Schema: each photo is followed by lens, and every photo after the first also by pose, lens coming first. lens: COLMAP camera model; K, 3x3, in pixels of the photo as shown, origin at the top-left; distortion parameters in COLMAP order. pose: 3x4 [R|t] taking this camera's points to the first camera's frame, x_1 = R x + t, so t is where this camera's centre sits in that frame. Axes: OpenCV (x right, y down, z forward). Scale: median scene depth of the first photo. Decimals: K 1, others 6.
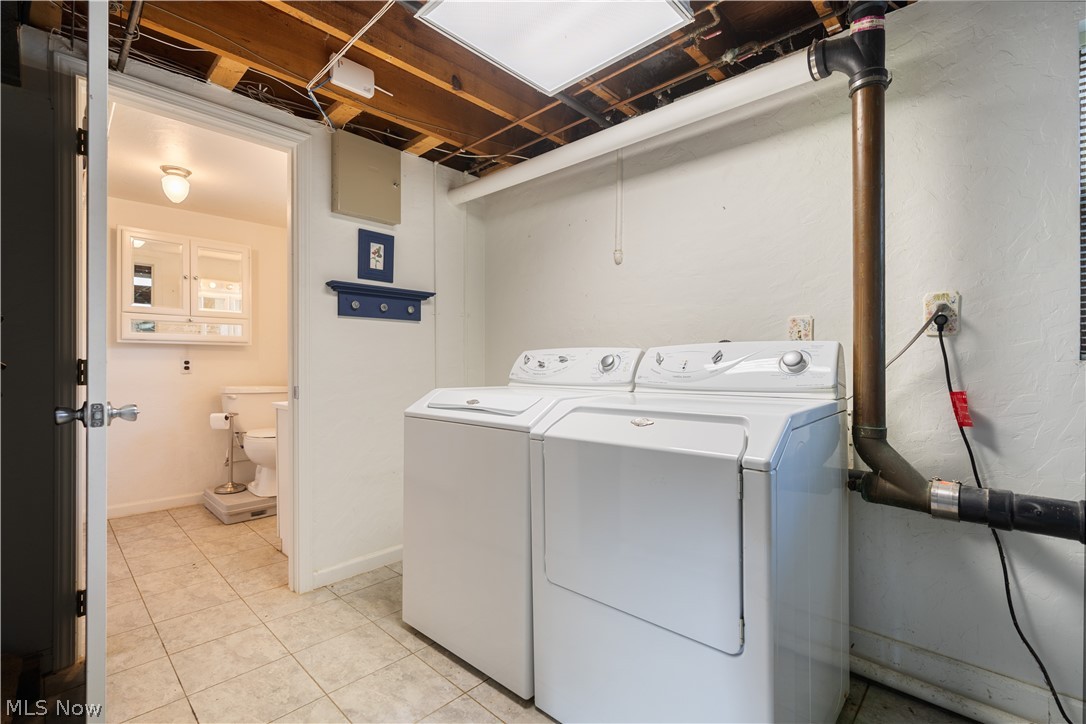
lens RADIAL K [[485.6, 0, 543.5], [0, 485.6, 364.1], [0, 0, 1]] dist [-0.002596, 0.000354]
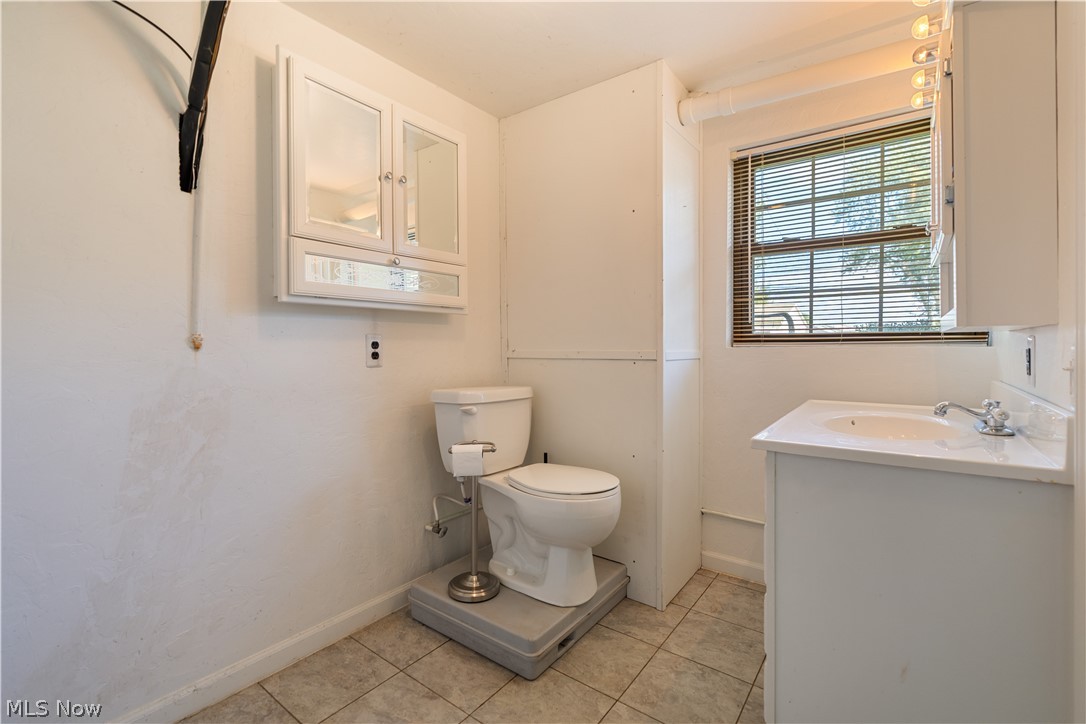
lens RADIAL K [[485.7, 0, 542.5], [0, 485.7, 350.9], [0, 0, 1]] dist [-0.001065, 0.000029]
pose [[0.992932, 0.001492, 0.118679, -0.631623], [-0.001915, 0.999992, 0.003456, 0.000842], [-0.118673, -0.003658, 0.992927, 0.469532]]
